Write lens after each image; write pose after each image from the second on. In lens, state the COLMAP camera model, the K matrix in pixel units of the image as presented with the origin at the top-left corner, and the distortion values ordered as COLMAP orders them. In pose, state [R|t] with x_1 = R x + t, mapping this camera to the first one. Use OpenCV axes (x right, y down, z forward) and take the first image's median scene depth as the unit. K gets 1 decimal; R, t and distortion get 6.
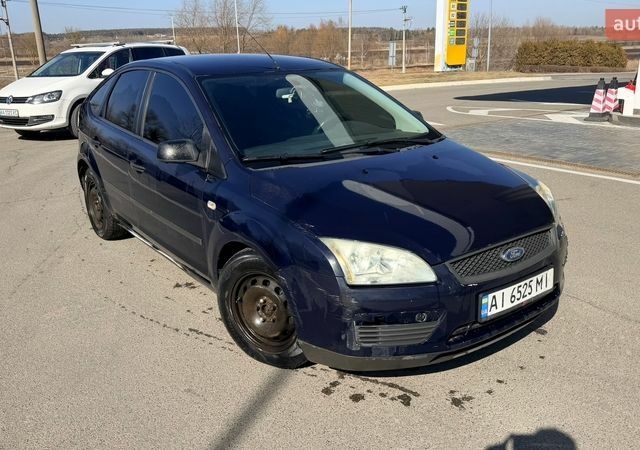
lens RADIAL K [[562.7, 0, 320.0], [0, 562.7, 225.0], [0, 0, 1]] dist [0.102598, -0.183786]
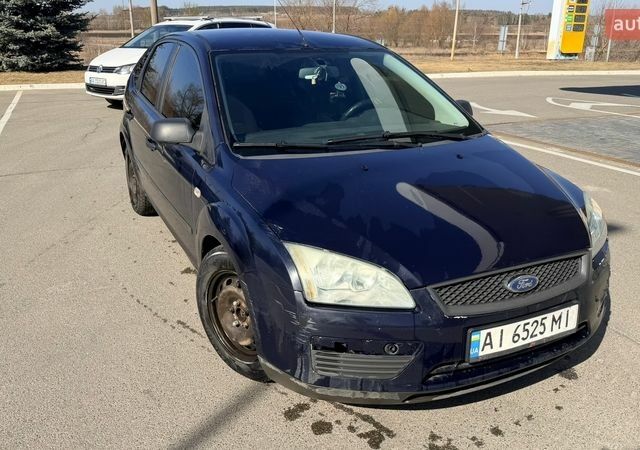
lens RADIAL K [[562.7, 0, 320.0], [0, 562.7, 225.0], [0, 0, 1]] dist [0.102598, -0.183786]
pose [[0.983104, 0.089350, -0.159758, 0.159741], [-0.084460, 0.995734, 0.037151, -0.034728], [0.162396, -0.023031, 0.986457, 0.134215]]
